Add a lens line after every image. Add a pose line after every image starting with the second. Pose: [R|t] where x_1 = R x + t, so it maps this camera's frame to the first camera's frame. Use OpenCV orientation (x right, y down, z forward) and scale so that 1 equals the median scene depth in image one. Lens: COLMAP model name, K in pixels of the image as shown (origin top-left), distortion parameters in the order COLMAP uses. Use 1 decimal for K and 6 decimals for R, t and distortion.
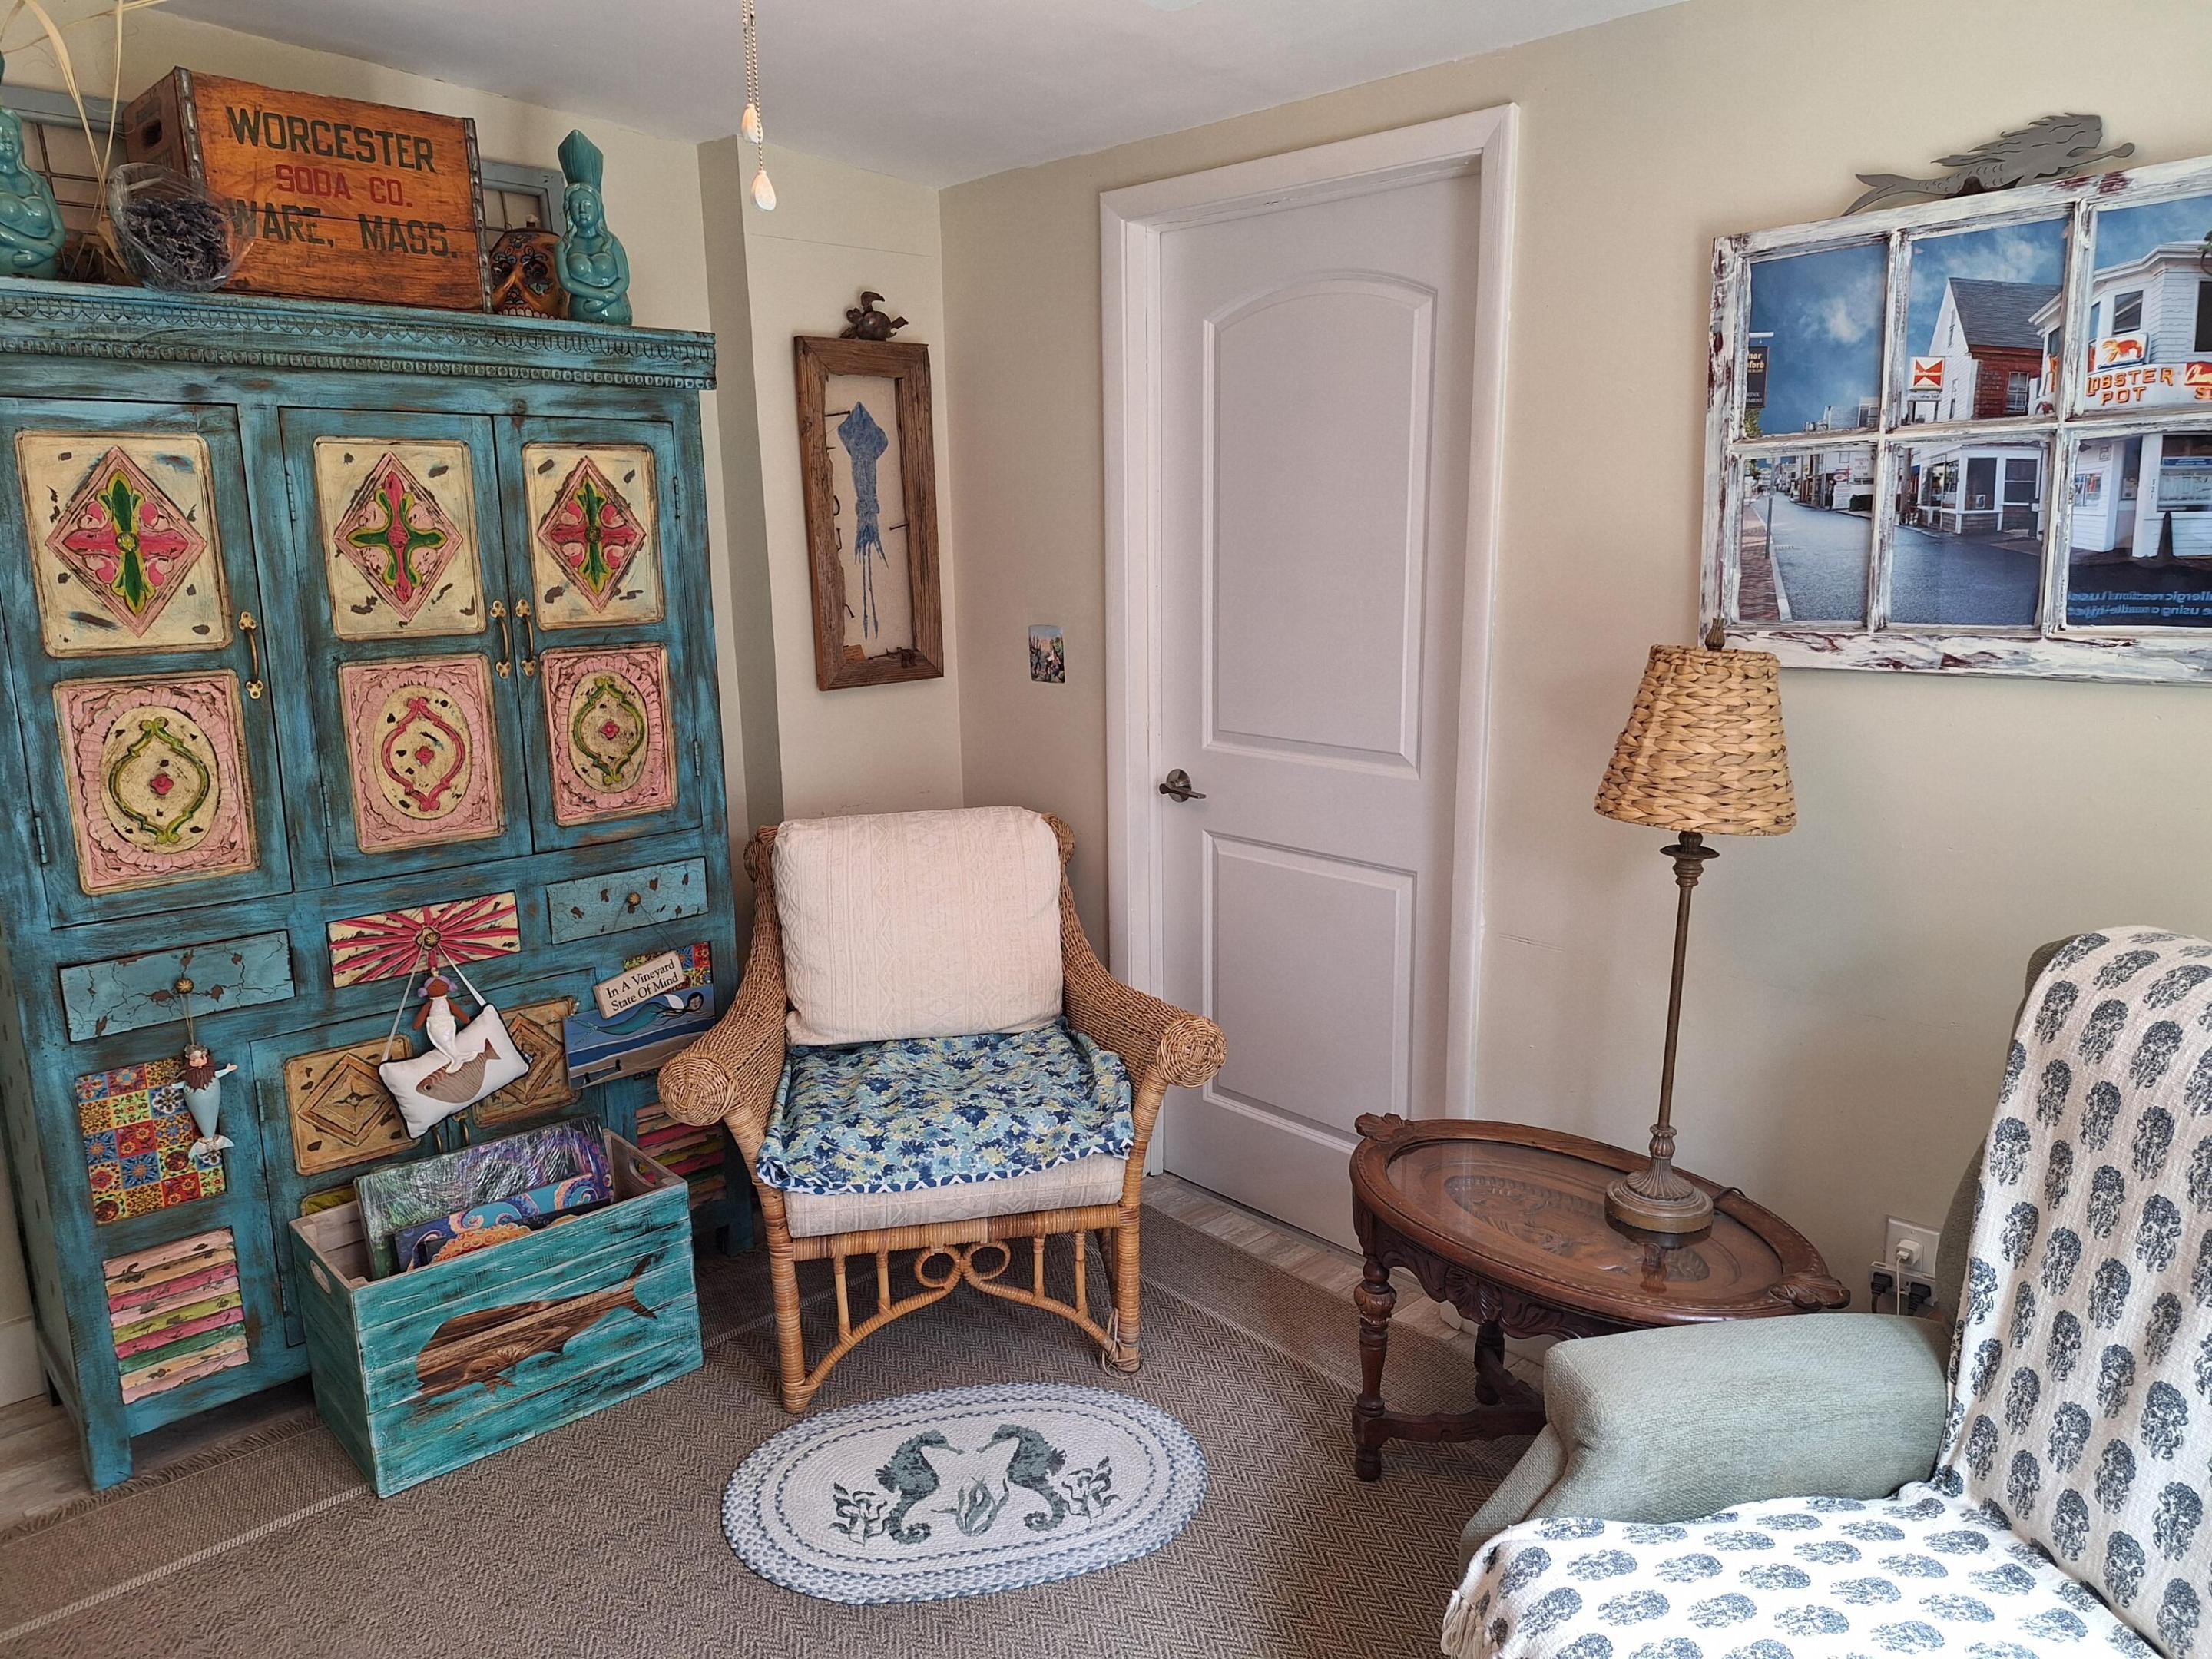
lens RADIAL K [[1527.5, 0, 1051.3], [0, 1527.5, 814.4], [0, 0, 1]] dist [0.084825, -0.091550]
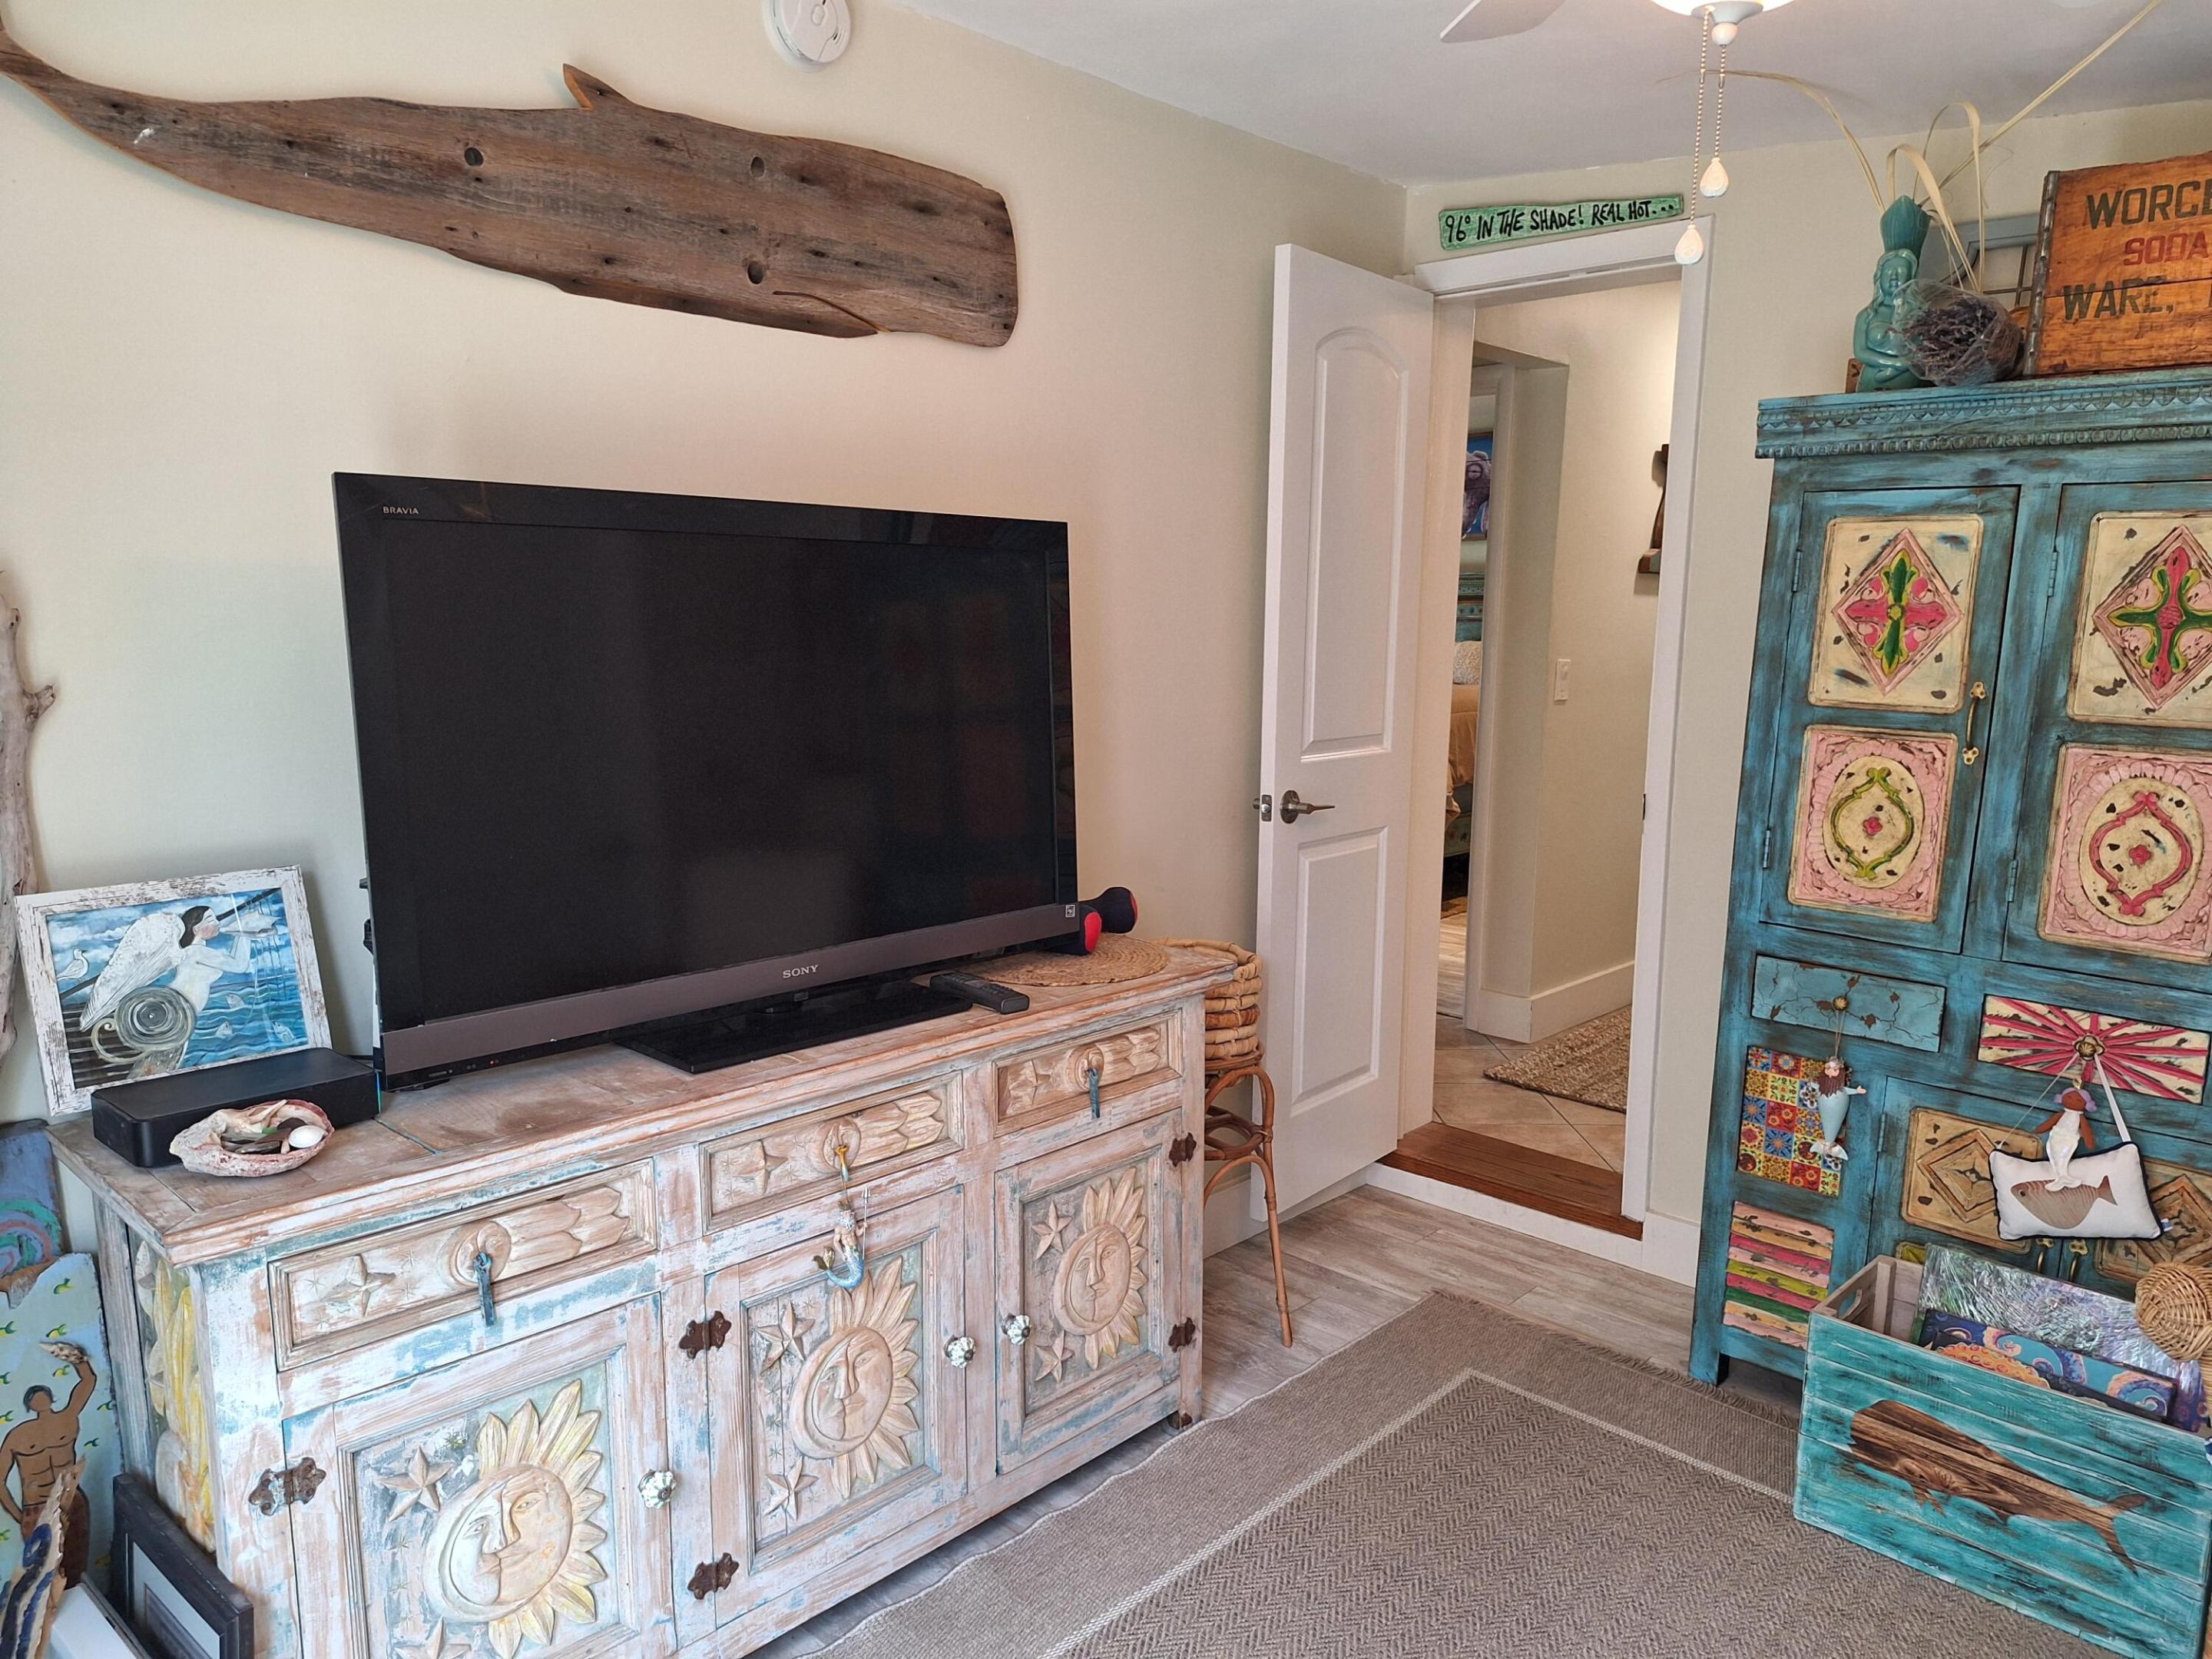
lens RADIAL K [[1527.5, 0, 1116.2], [0, 1527.5, 806.4], [0, 0, 1]] dist [0.084825, -0.091550]
pose [[0.096713, 0.159676, -0.982421, 0.453510], [-0.203896, 0.969293, 0.137470, -0.072605], [0.974204, 0.187016, 0.126300, 0.309452]]
